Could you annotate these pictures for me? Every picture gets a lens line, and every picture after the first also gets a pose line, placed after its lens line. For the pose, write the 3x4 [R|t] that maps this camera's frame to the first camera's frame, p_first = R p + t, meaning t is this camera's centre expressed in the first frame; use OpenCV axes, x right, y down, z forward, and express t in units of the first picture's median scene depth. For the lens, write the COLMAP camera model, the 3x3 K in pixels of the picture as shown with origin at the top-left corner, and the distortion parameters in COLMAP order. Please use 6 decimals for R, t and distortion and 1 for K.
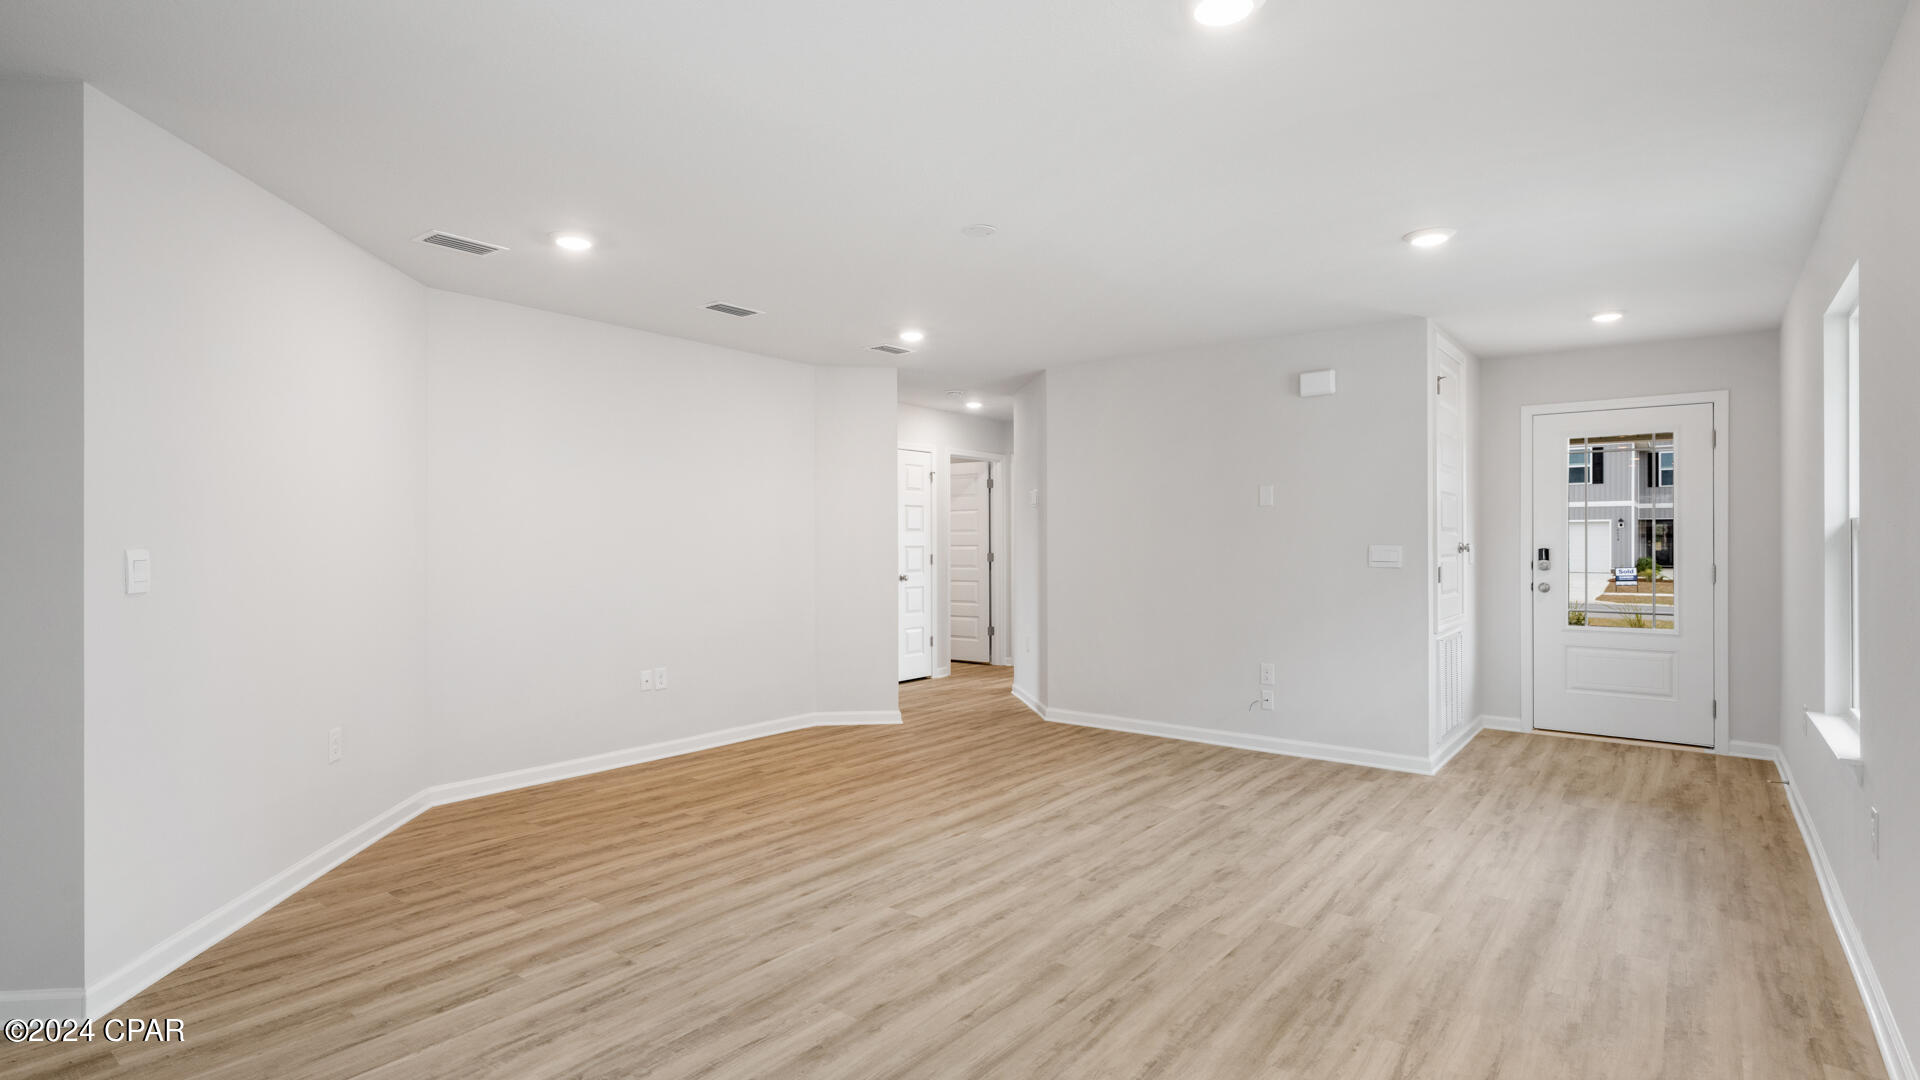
lens RADIAL K [[895.3, 0, 960.2], [0, 895.3, 537.4], [0, 0, 1]] dist [0.001440, -0.000833]
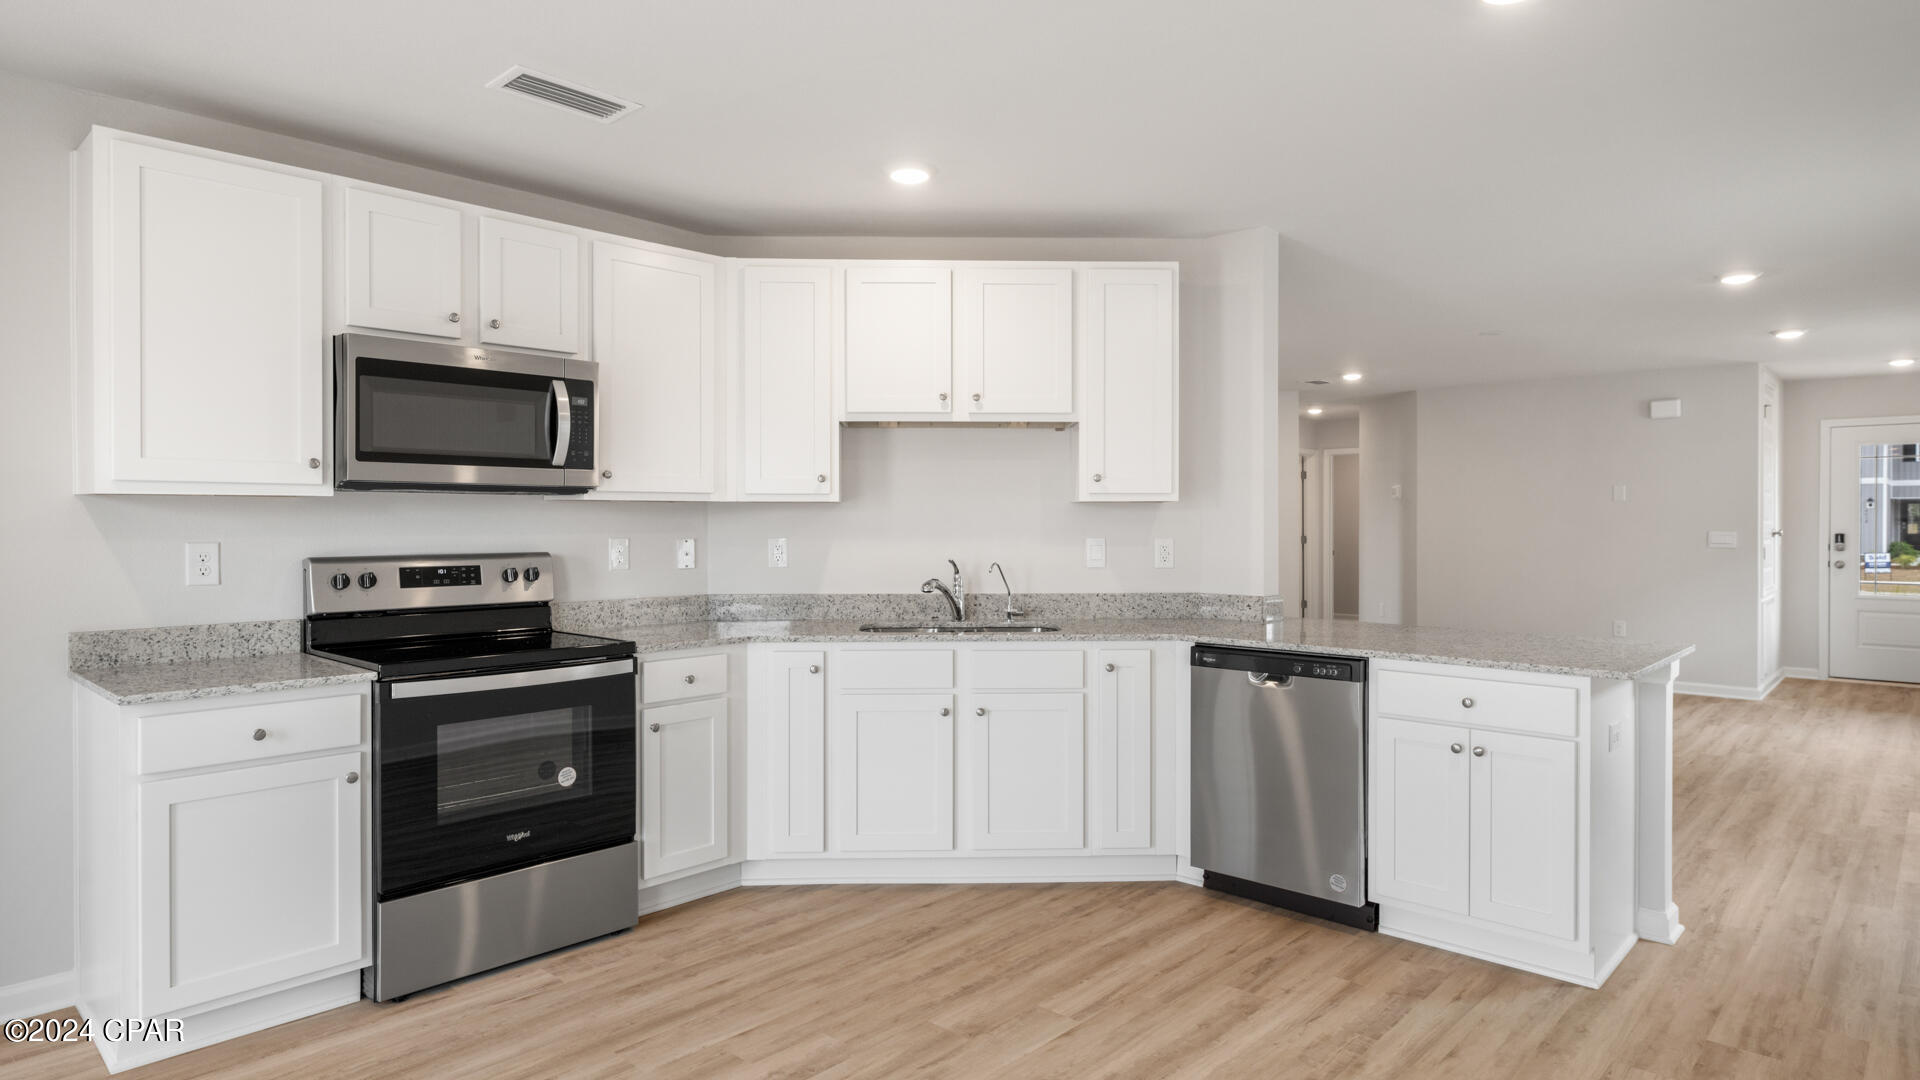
lens RADIAL K [[1046.3, 0, 950.7], [0, 1046.3, 527.8], [0, 0, 1]] dist [0.002703, -0.002232]
pose [[0.996915, 0.001238, -0.078474, -0.477803], [-0.000429, 0.999947, 0.010332, -0.010426], [0.078482, -0.010266, 0.996863, -0.564305]]
